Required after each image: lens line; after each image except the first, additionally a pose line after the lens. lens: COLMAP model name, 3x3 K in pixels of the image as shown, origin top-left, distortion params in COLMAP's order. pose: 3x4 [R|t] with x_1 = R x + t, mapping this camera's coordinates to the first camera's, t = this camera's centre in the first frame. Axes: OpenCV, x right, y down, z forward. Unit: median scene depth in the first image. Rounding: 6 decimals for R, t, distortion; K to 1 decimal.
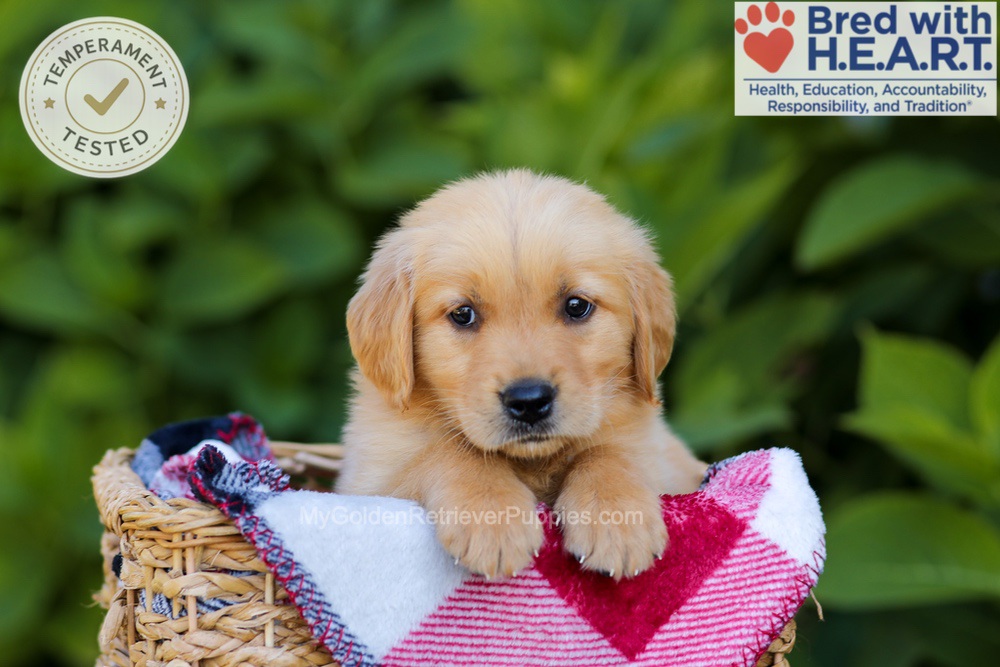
lens RADIAL K [[3064.7, 0, 499.3], [0, 3064.7, 224.2], [0, 0, 1]] dist [-0.211967, 3.067019]
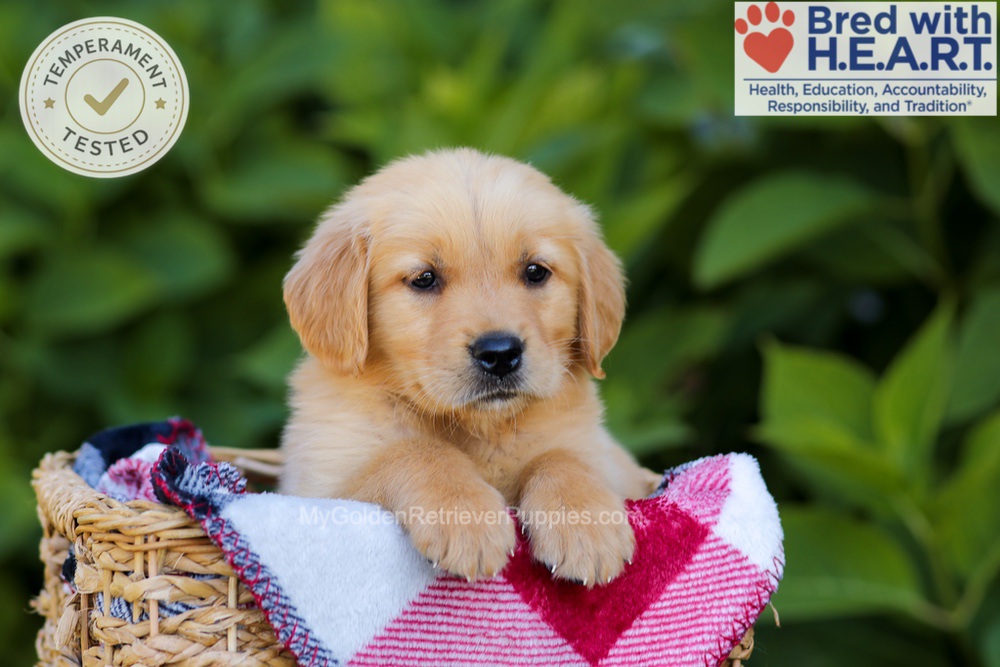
lens RADIAL K [[3064.7, 0, 499.3], [0, 3064.7, 224.2], [0, 0, 1]] dist [-0.211967, 3.067019]
pose [[0.997893, 0.010105, 0.064096, -0.052935], [-0.009608, 0.999921, -0.008056, 0.007448], [-0.064173, 0.007423, 0.997911, 0.009602]]
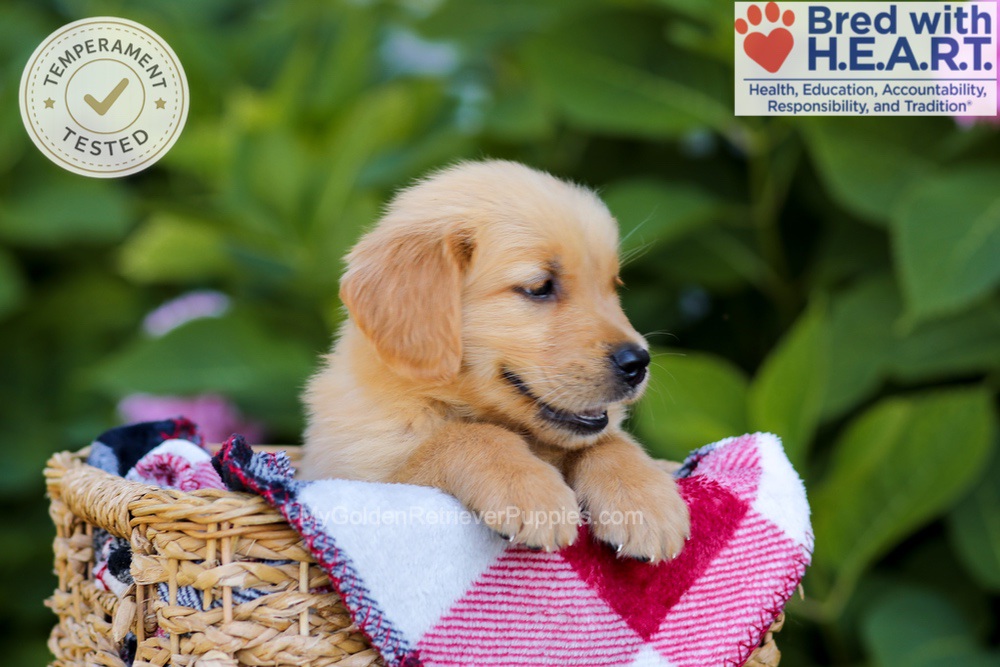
lens RADIAL K [[3064.7, 0, 499.3], [0, 3064.7, 224.2], [0, 0, 1]] dist [-0.211967, 3.067019]
pose [[0.982098, -0.003057, 0.188348, -0.197190], [0.007376, 0.999726, -0.022234, 0.026330], [-0.188228, 0.023225, 0.981851, 0.005836]]
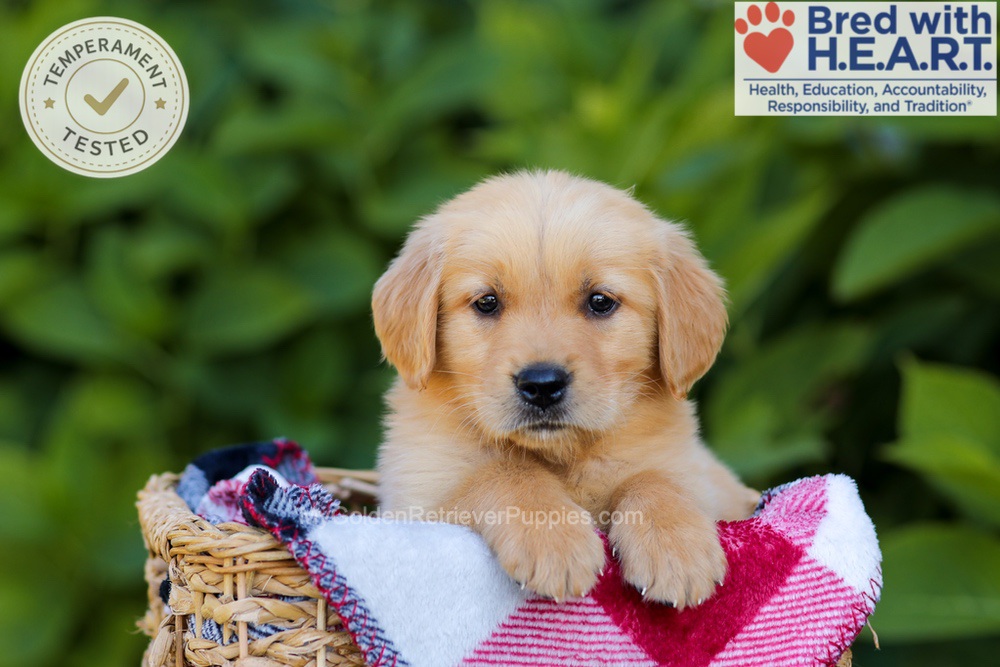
lens RADIAL K [[3064.7, 0, 499.3], [0, 3064.7, 224.2], [0, 0, 1]] dist [-0.211967, 3.067019]
pose [[0.999992, 0.003437, -0.002249, -0.015729], [-0.003463, 0.999924, -0.011806, 0.004536], [0.002208, 0.011814, 0.999928, 0.011242]]
